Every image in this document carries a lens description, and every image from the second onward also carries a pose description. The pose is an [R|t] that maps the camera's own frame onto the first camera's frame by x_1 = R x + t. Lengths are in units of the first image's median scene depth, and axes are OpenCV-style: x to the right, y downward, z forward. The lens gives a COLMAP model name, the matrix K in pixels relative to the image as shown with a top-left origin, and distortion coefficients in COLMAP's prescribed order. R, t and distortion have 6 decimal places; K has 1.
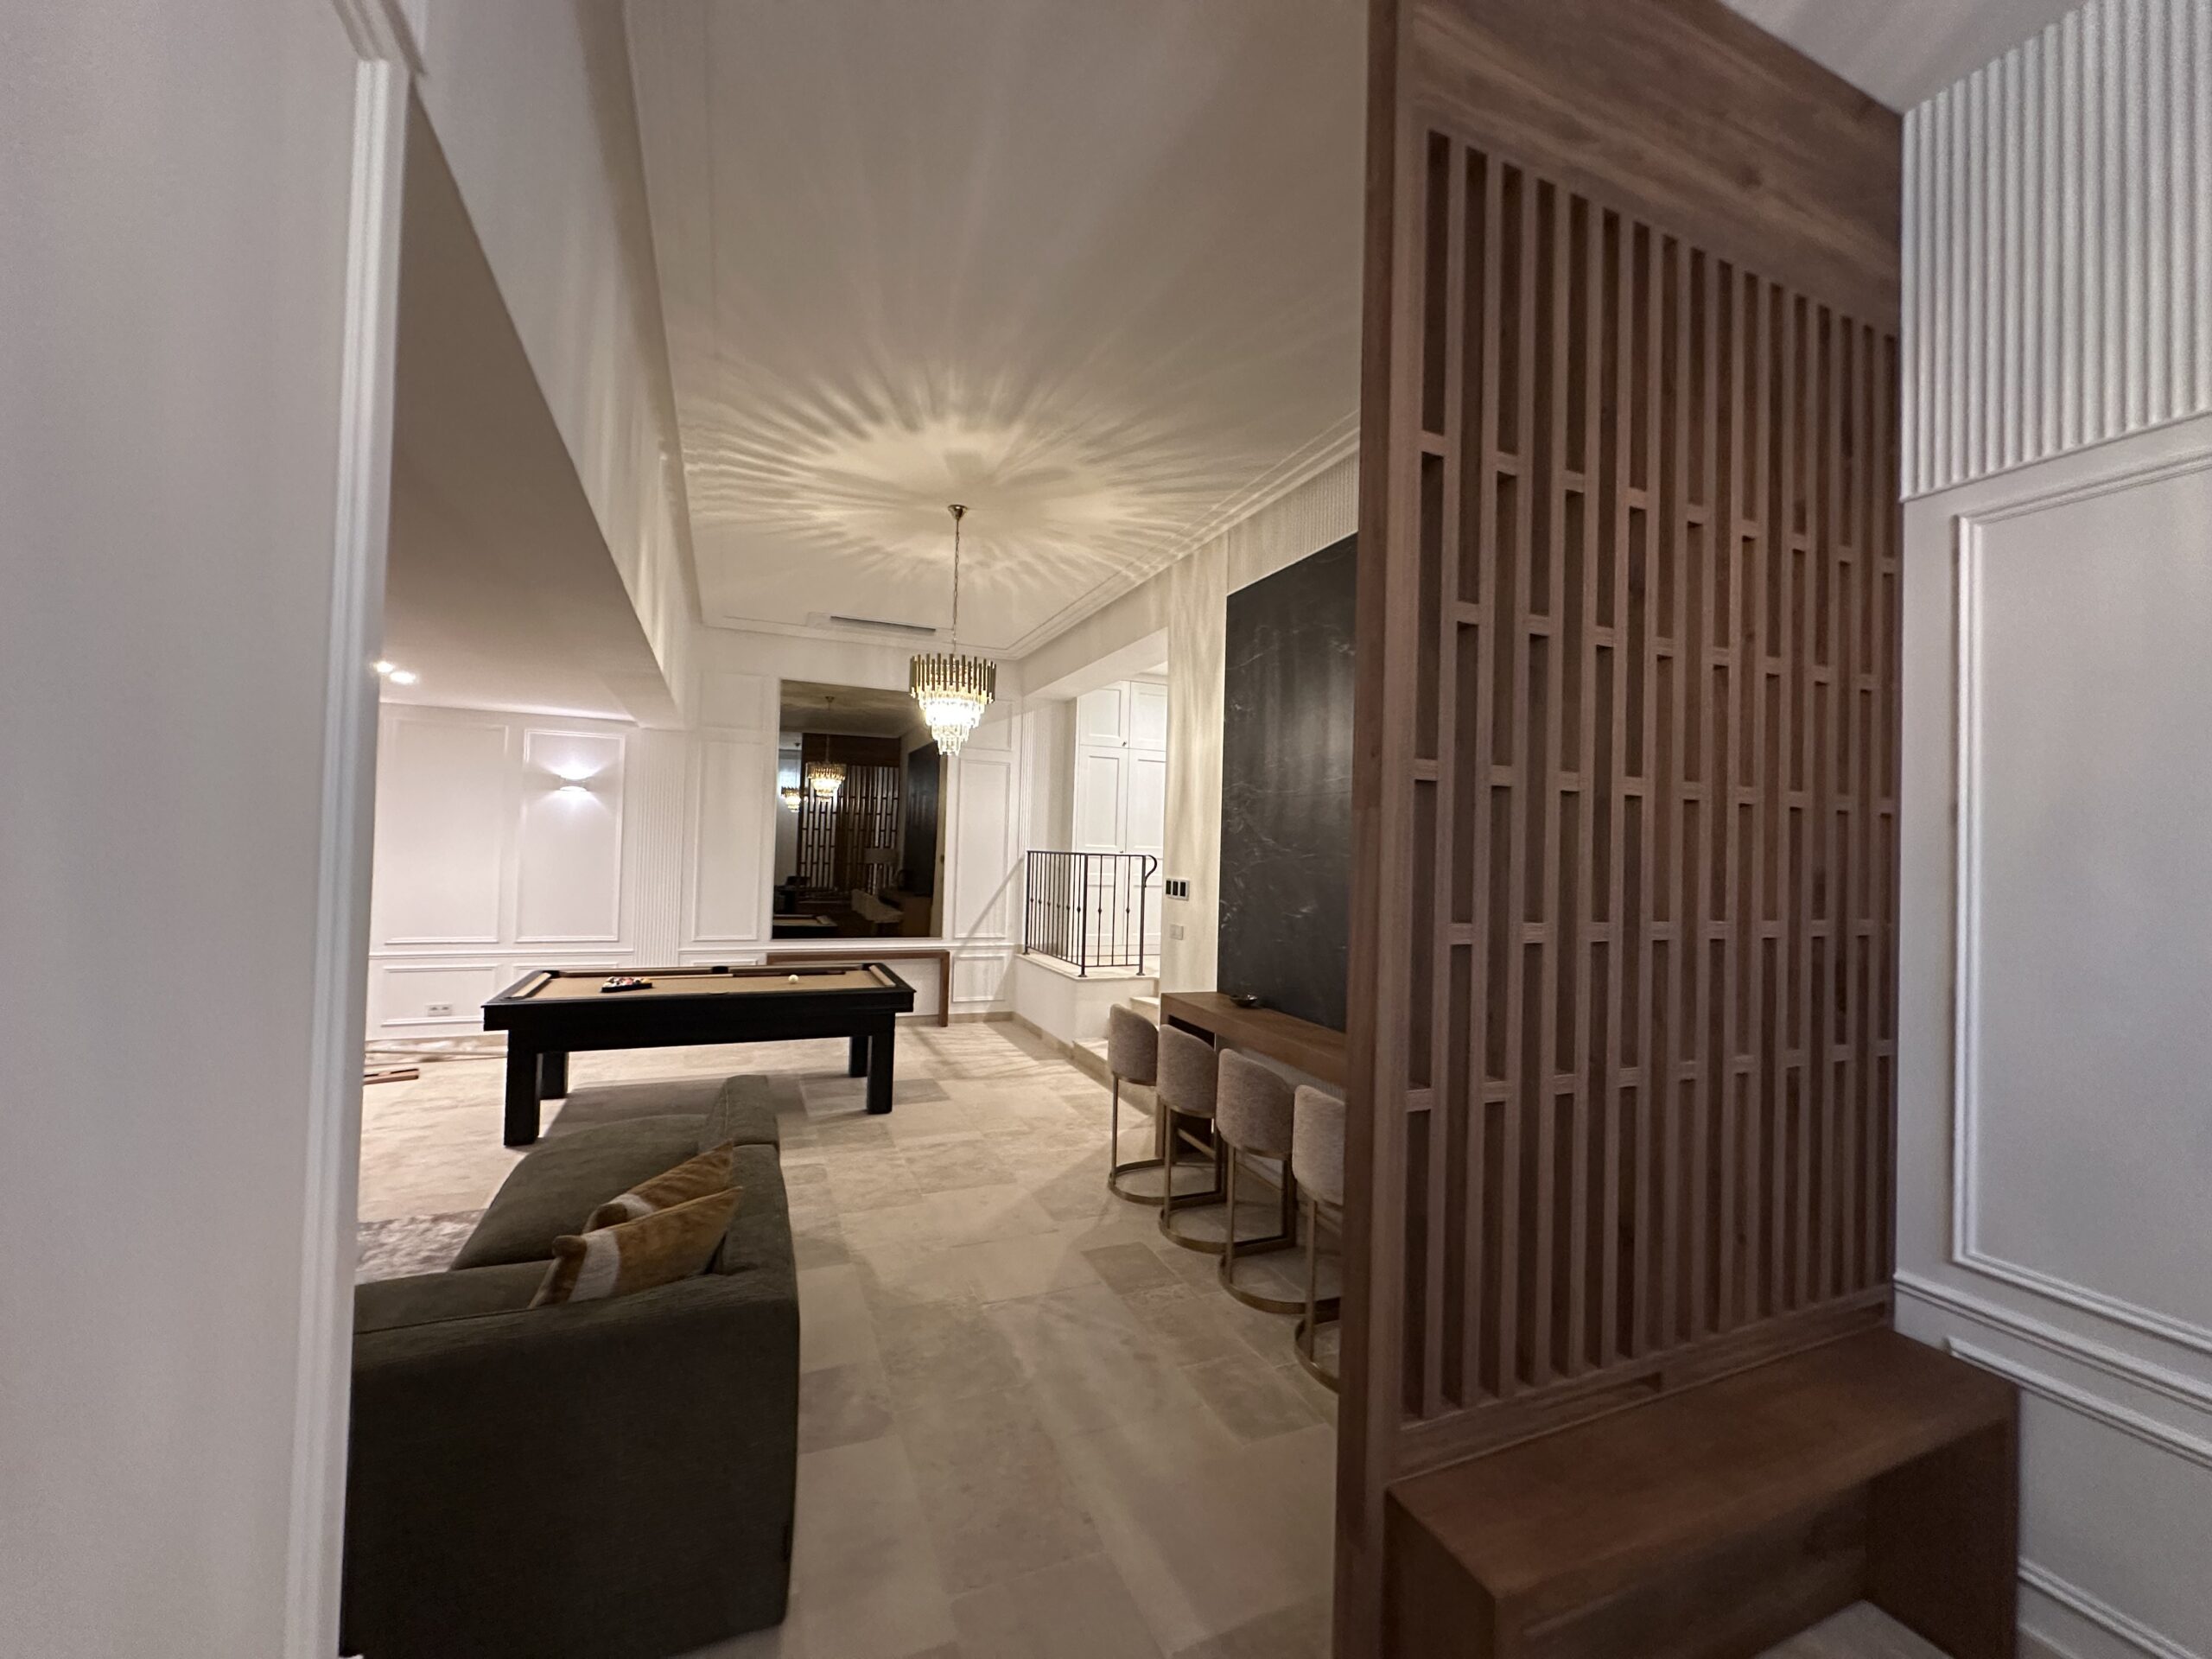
lens RADIAL K [[879.8, 0, 1104.7], [0, 879.8, 832.3], [0, 0, 1]] dist [0.000079, -0.000206]
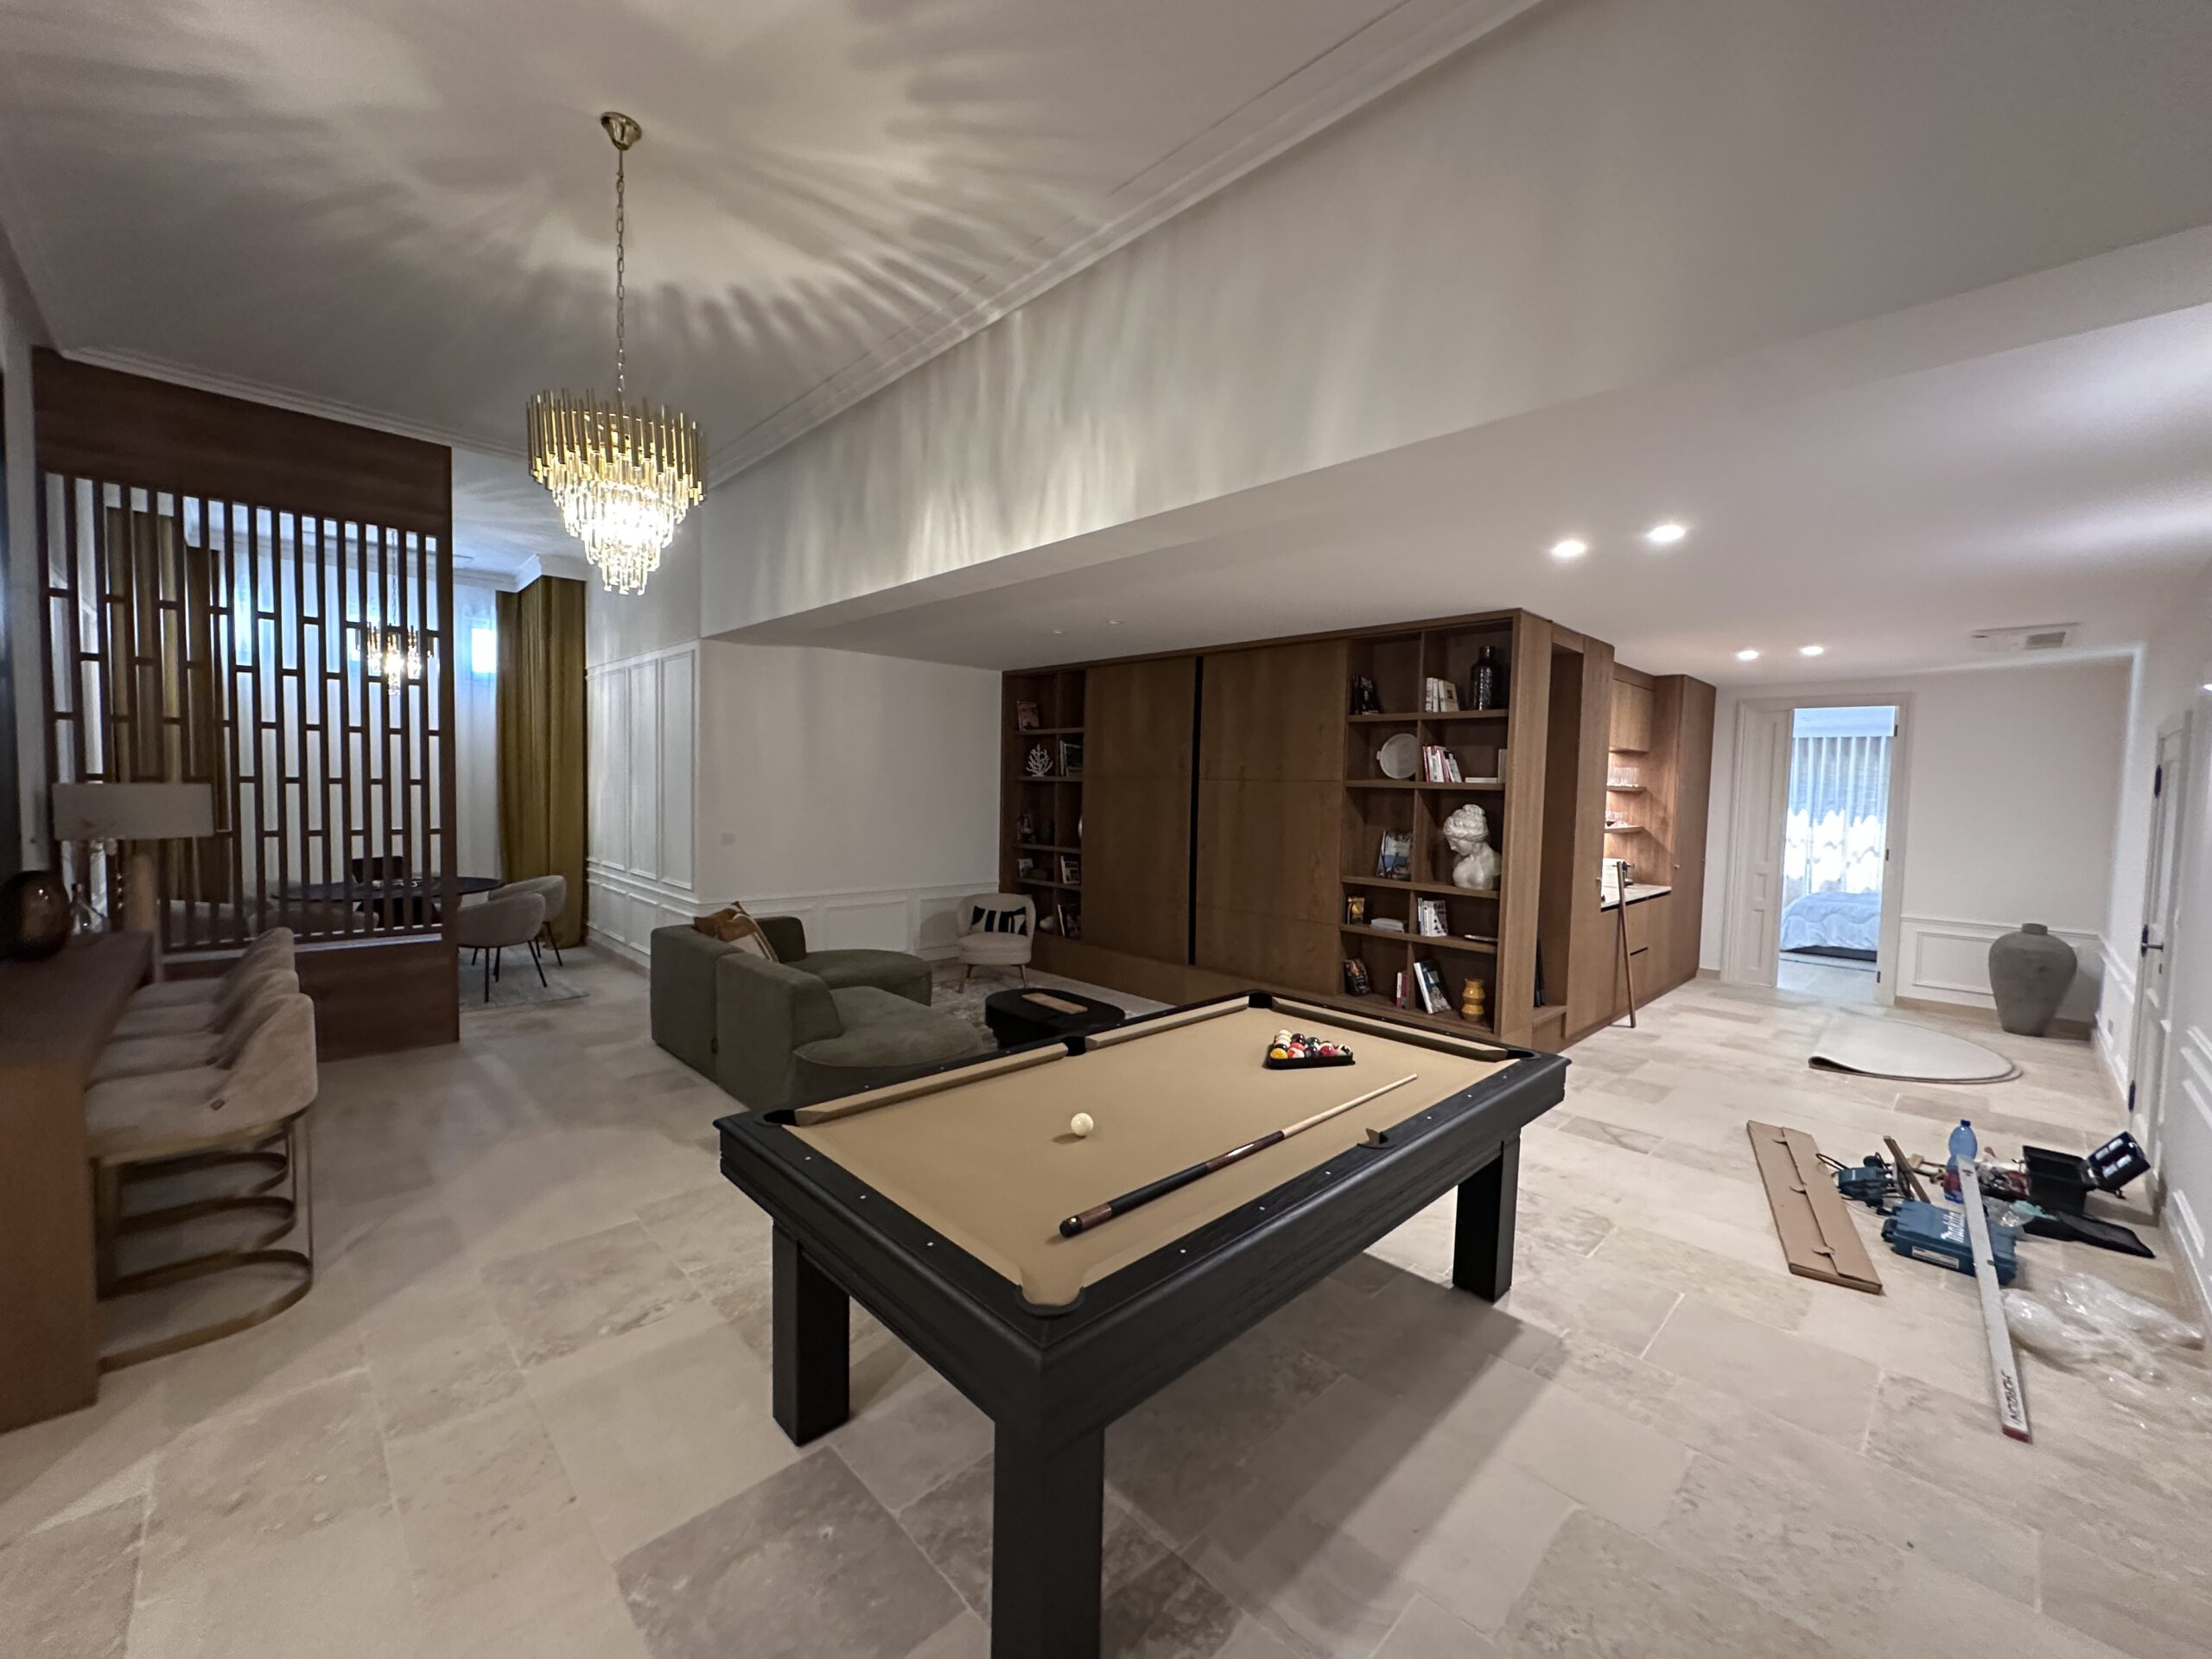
lens RADIAL K [[879.8, 0, 1107.1], [0, 879.8, 839.6], [0, 0, 1]] dist [0.000079, -0.000206]
pose [[-0.929995, -0.031993, -0.366178, -0.288721], [-0.044129, 0.998717, 0.024819, 0.043022], [0.364915, 0.039241, -0.930214, 1.806203]]
